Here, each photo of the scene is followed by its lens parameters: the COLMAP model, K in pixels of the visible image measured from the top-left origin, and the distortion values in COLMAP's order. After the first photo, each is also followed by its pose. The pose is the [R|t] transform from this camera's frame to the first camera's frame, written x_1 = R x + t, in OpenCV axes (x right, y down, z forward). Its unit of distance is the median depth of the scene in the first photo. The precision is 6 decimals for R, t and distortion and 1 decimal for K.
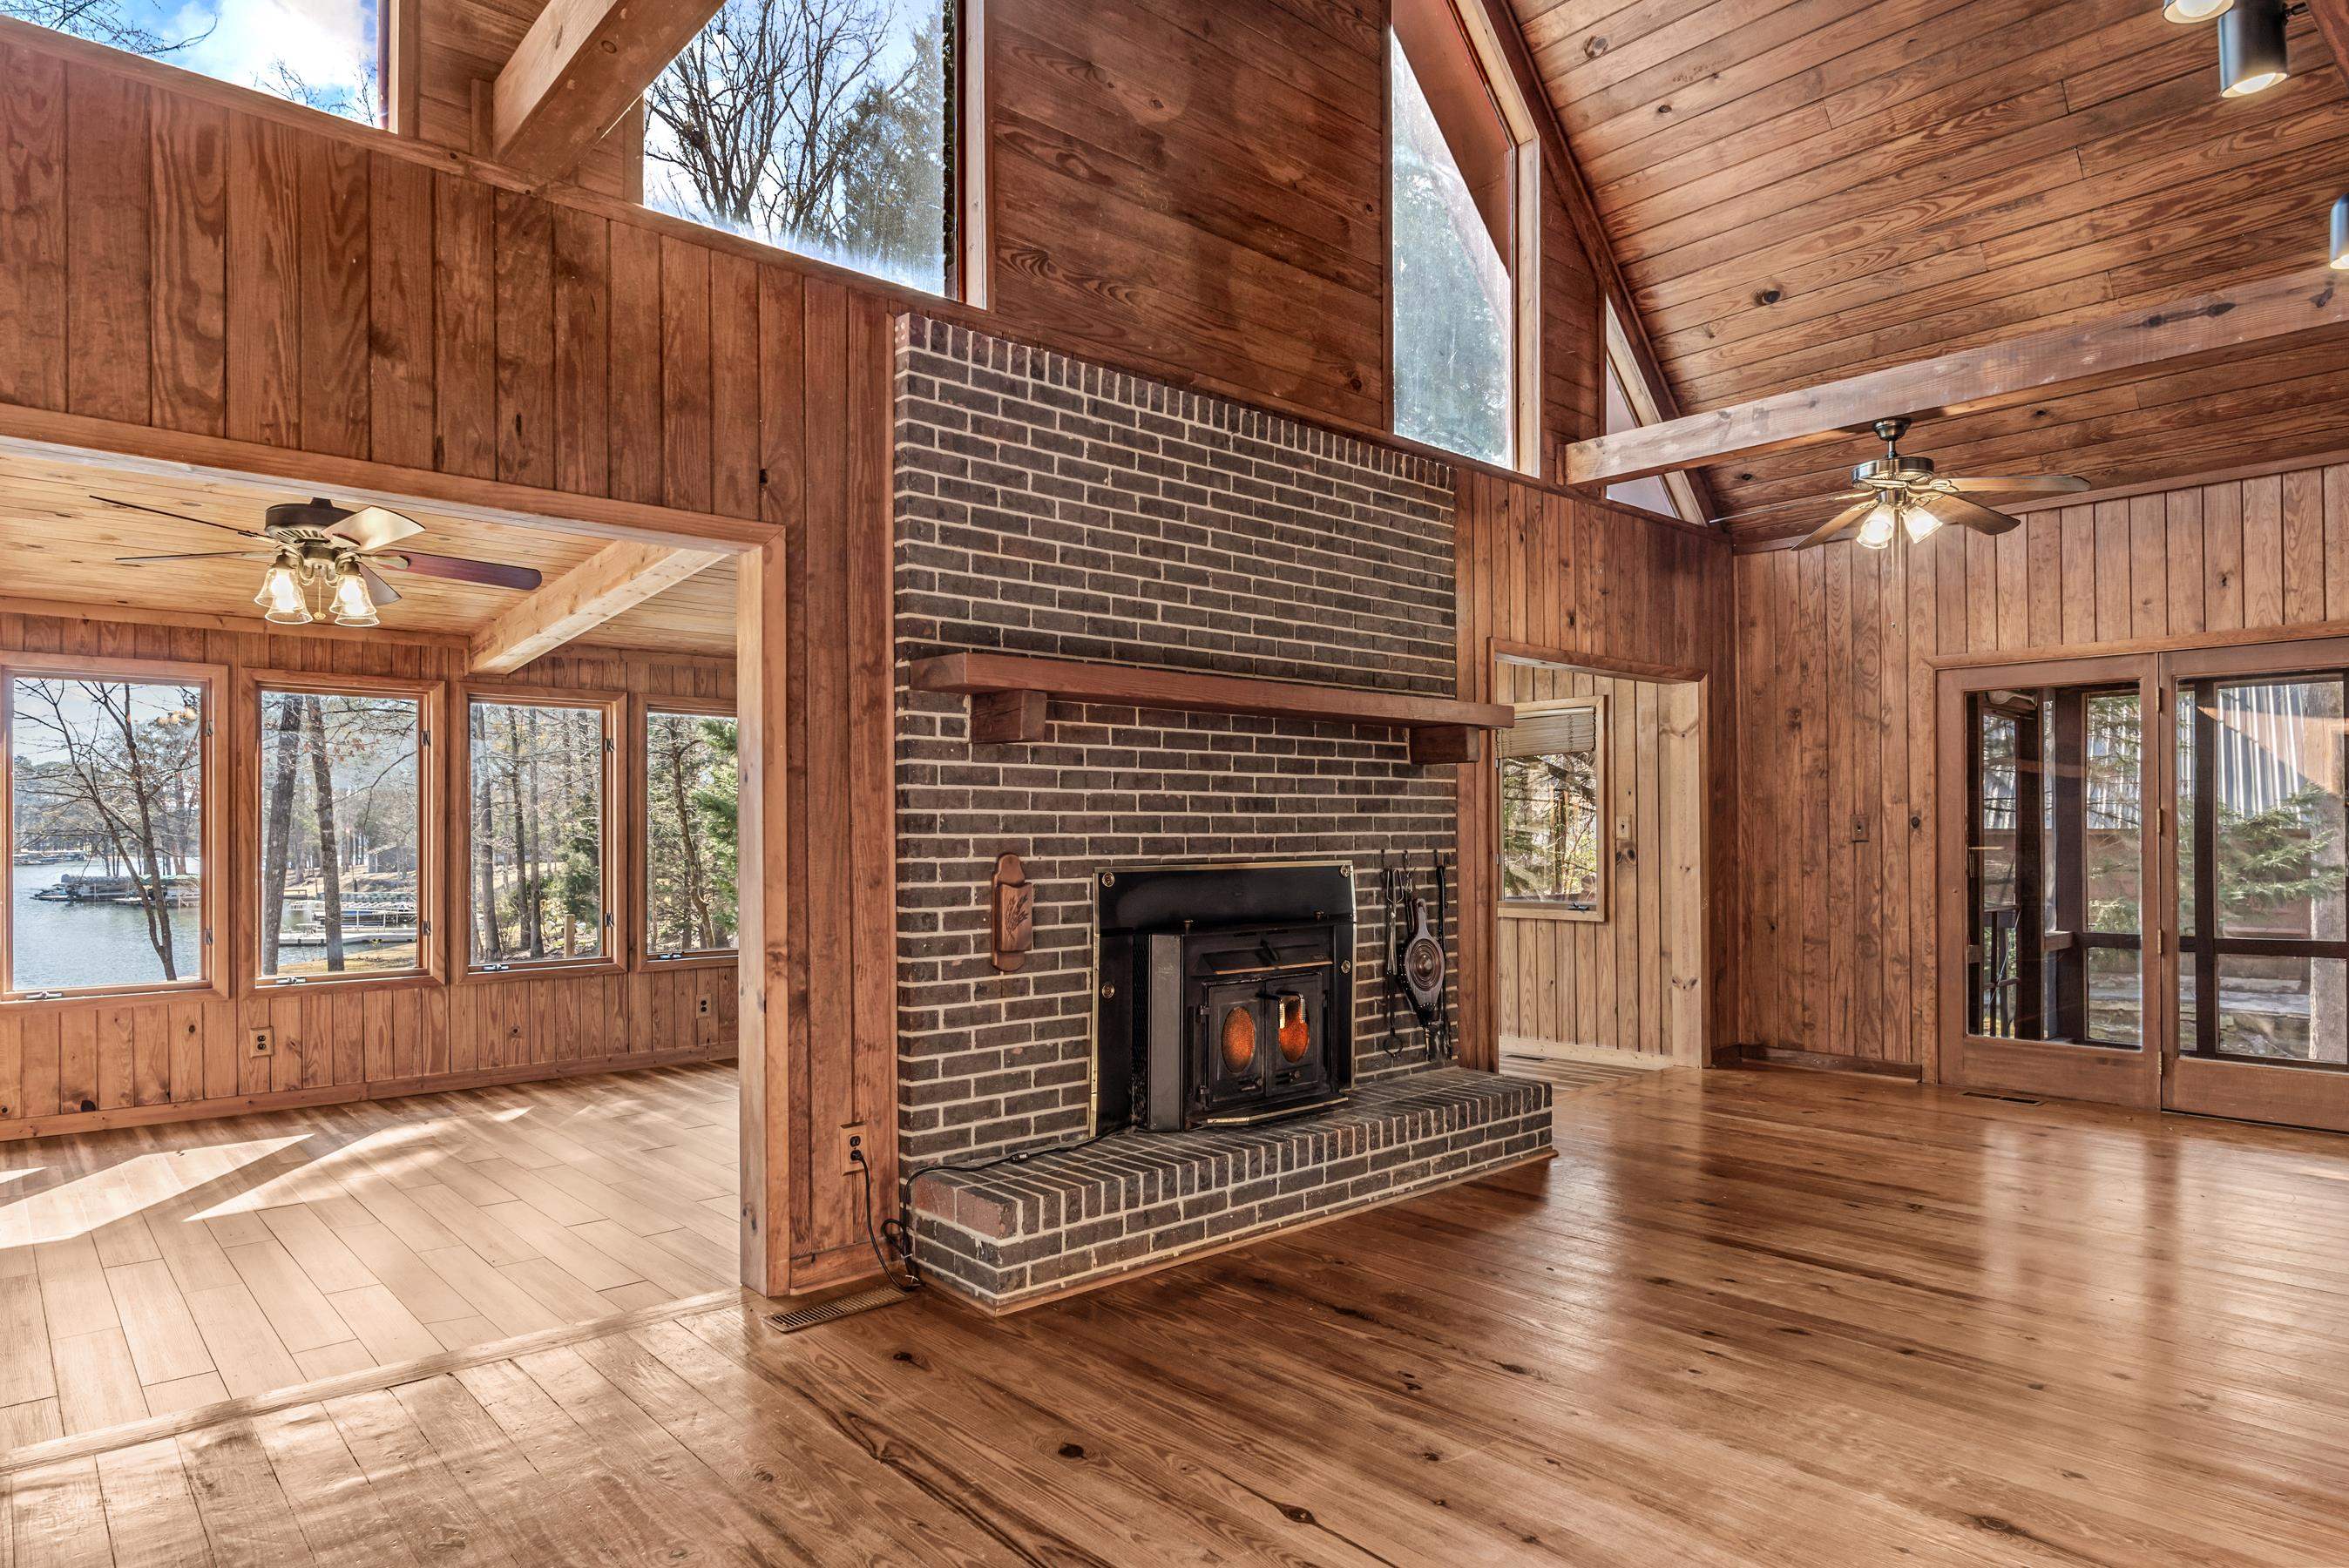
lens RADIAL K [[1388.4, 0, 1157.7], [0, 1388.4, 820.4], [0, 0, 1]] dist [-0.004691, 0.000282]
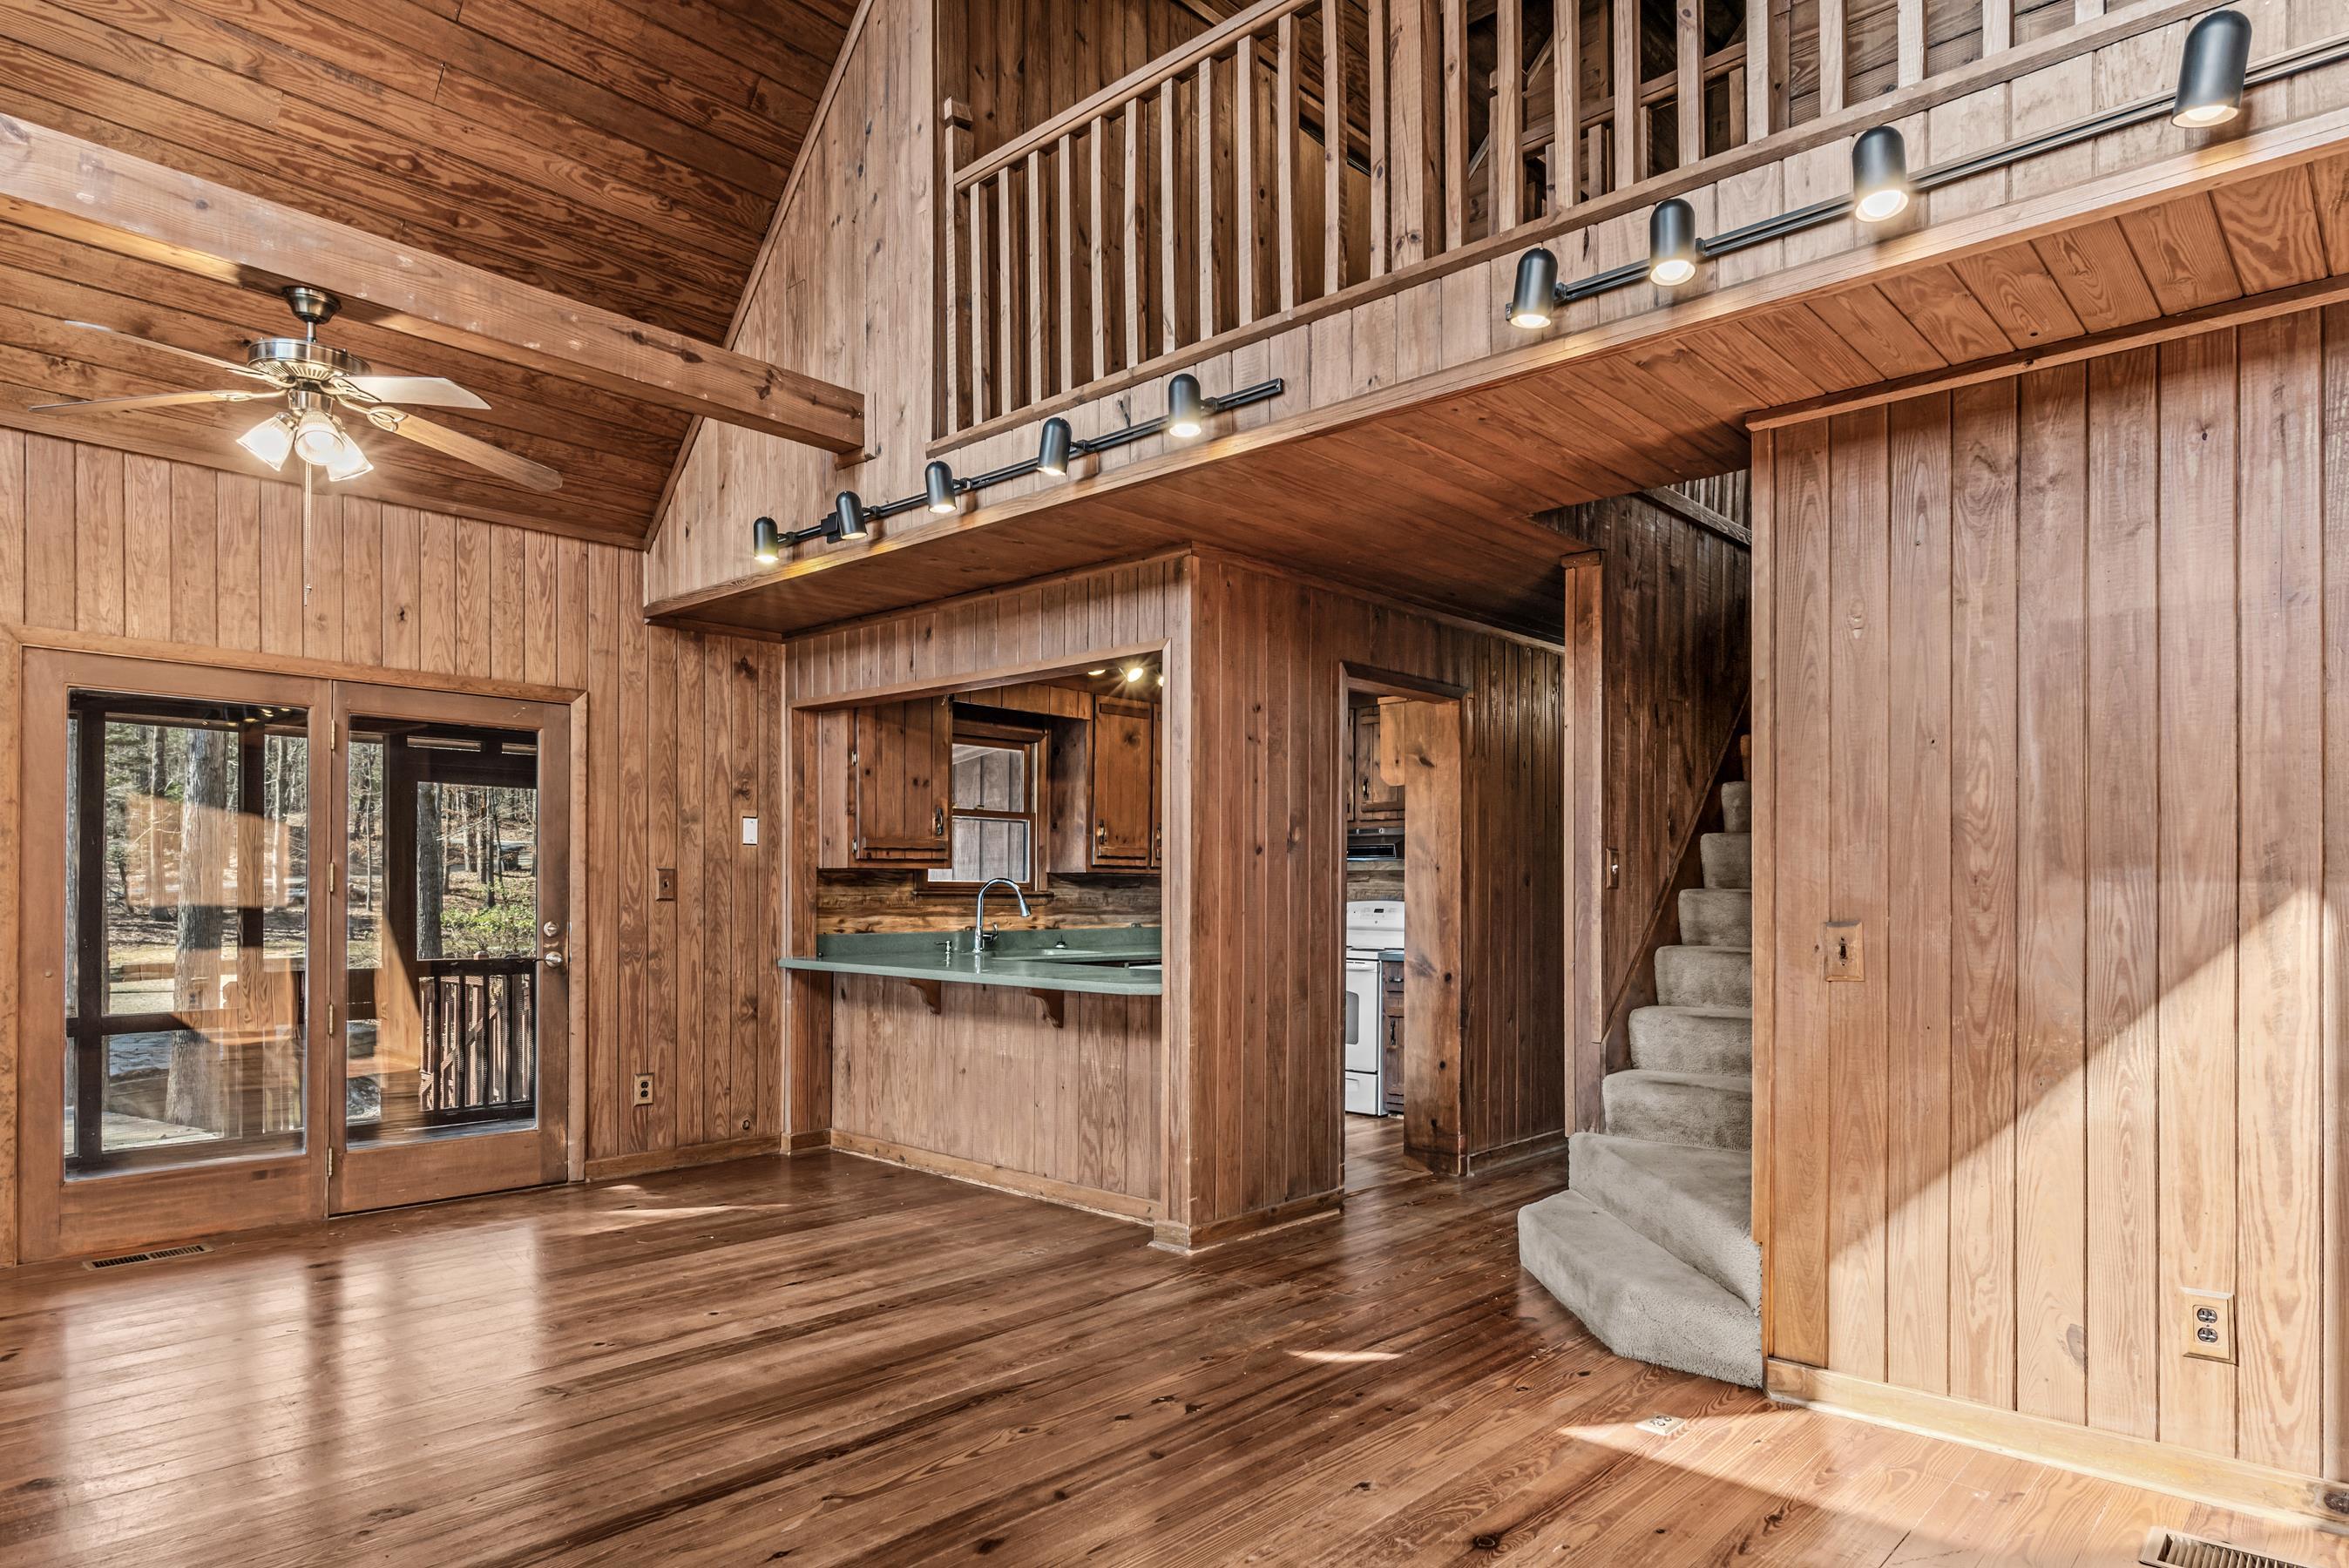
lens RADIAL K [[1365.6, 0, 1222.3], [0, 1365.6, 883.1], [0, 0, 1]] dist [-0.004253, 0.000529]
pose [[-0.124831, 0.014666, 0.992070, -0.247791], [-0.016287, 0.999726, -0.016829, 0.011168], [-0.992044, -0.018259, -0.124558, 0.764446]]
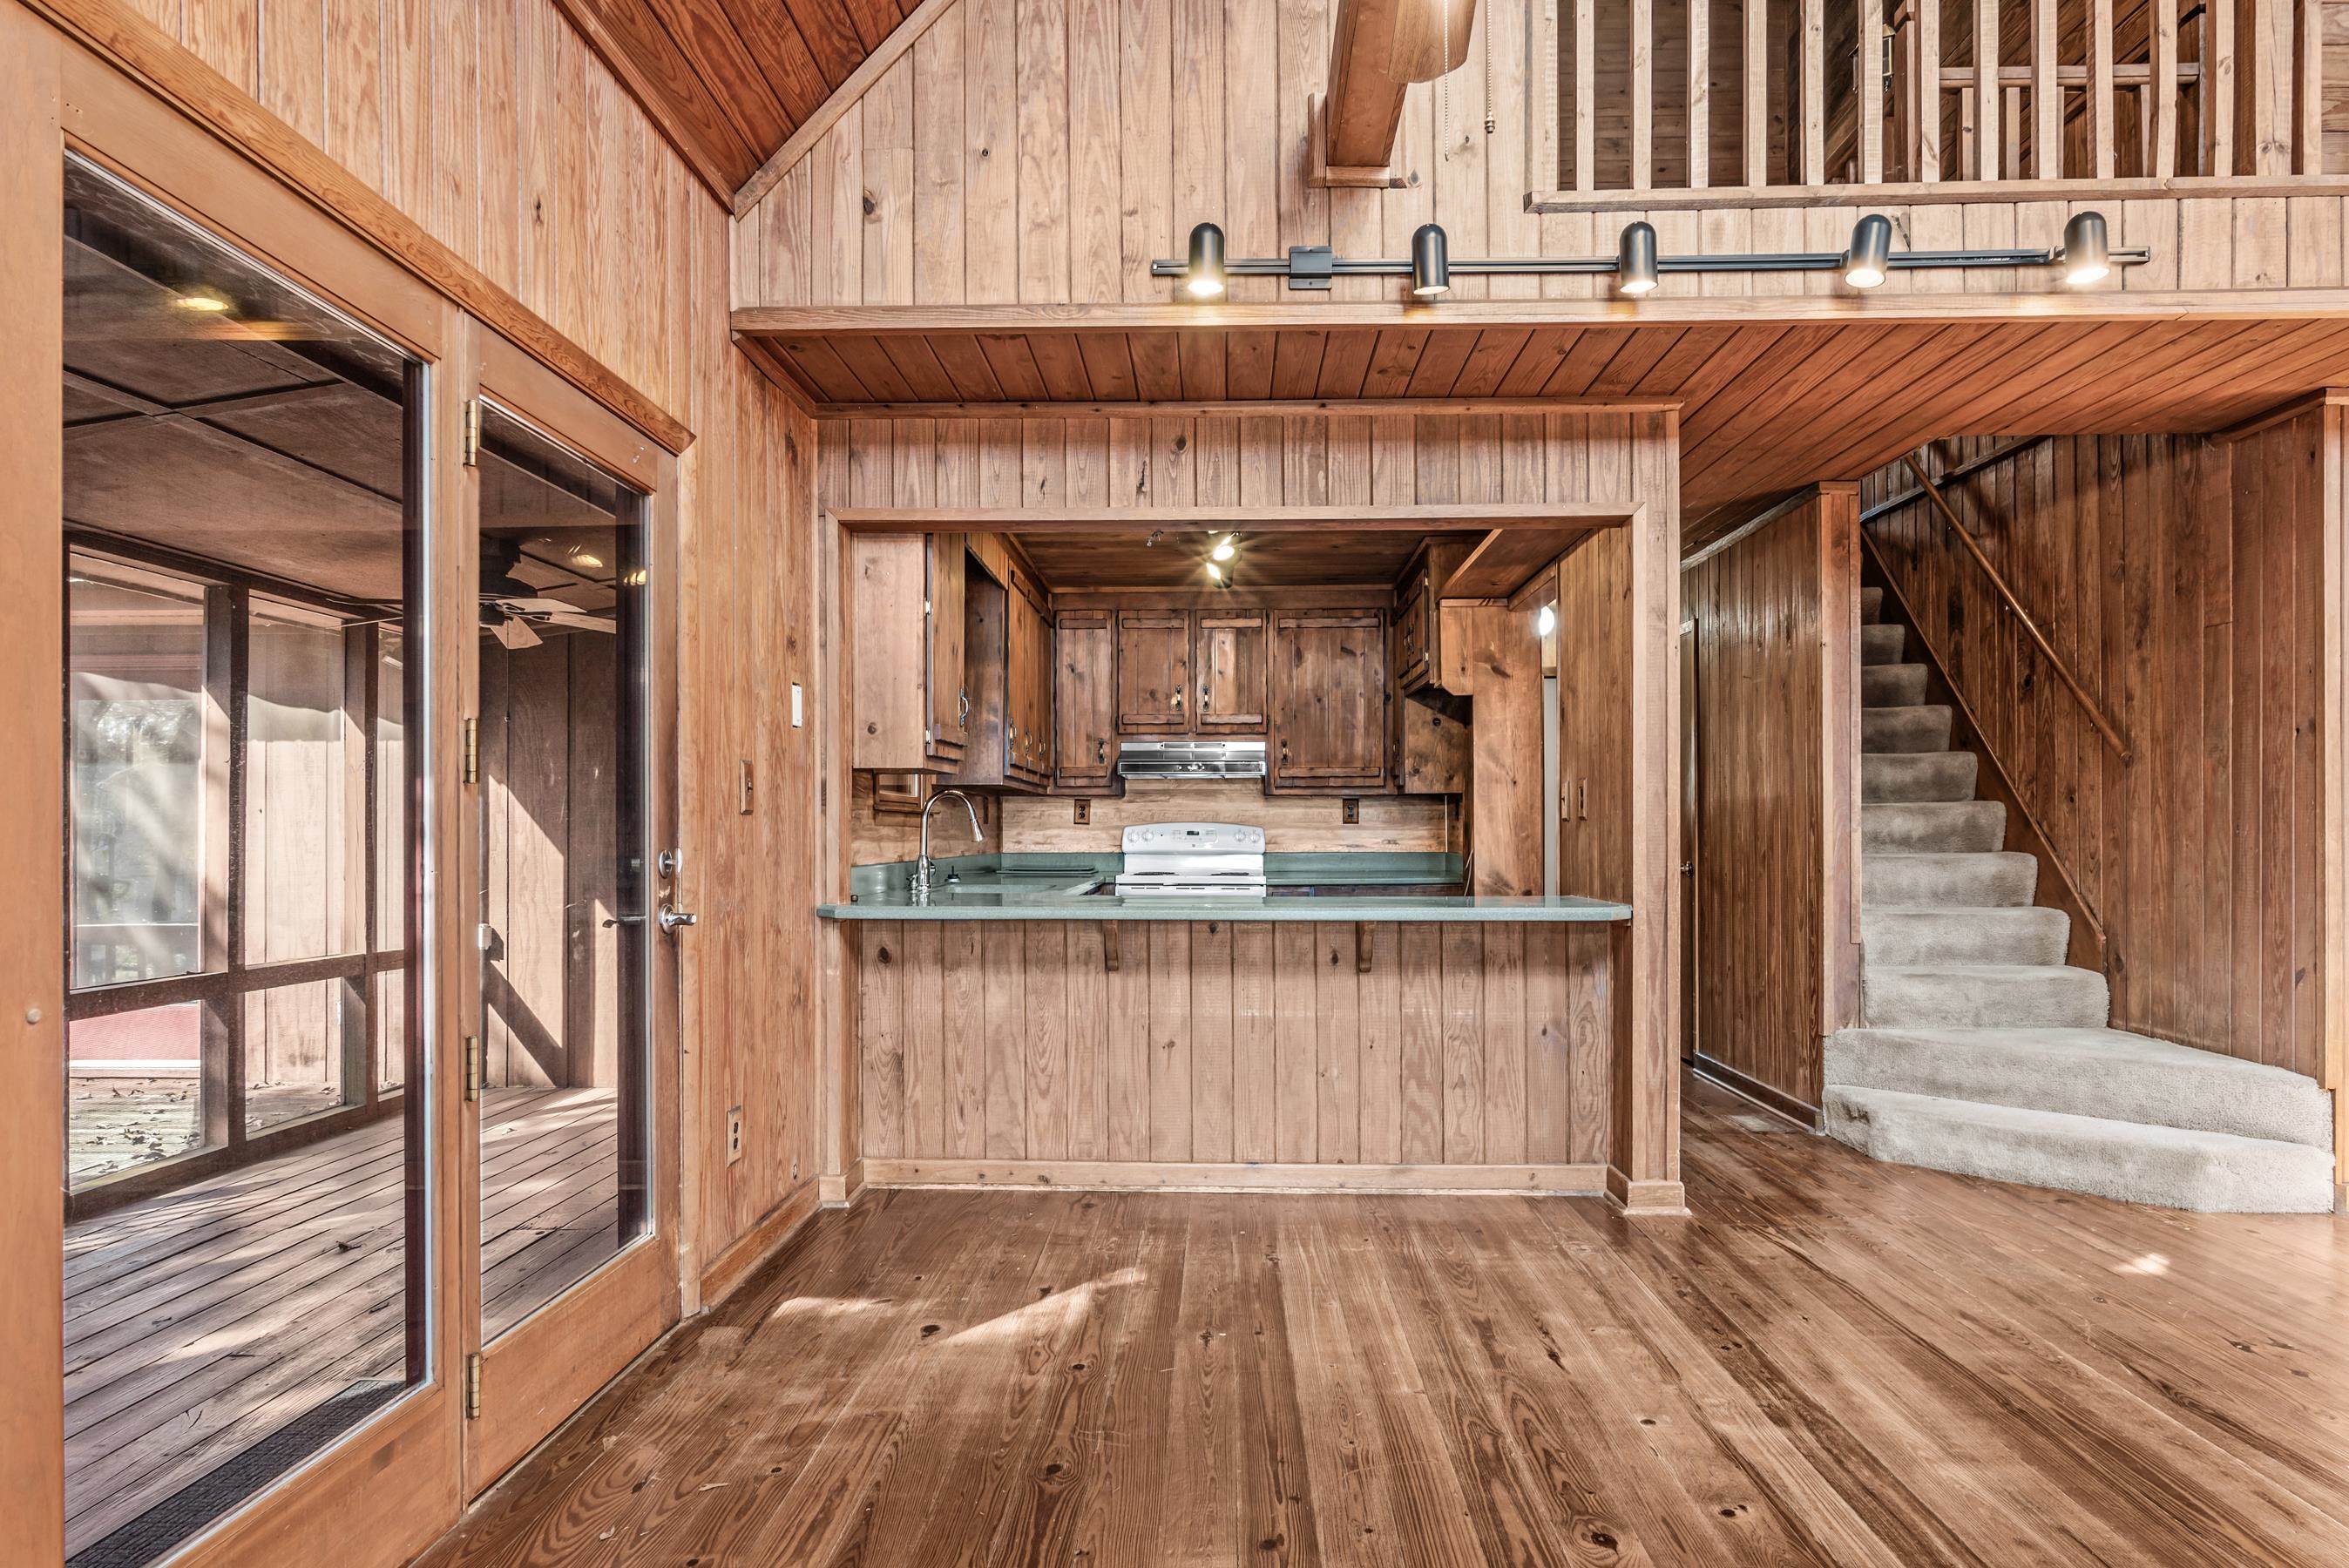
lens RADIAL K [[1351.6, 0, 1232.5], [0, 1351.6, 799.0], [0, 0, 1]] dist [-0.004830, 0.002223]
pose [[-0.734714, 0.027305, 0.677828, 0.411525], [0.002178, 0.999279, -0.037892, 0.036787], [-0.678374, -0.026363, -0.734244, 1.530600]]
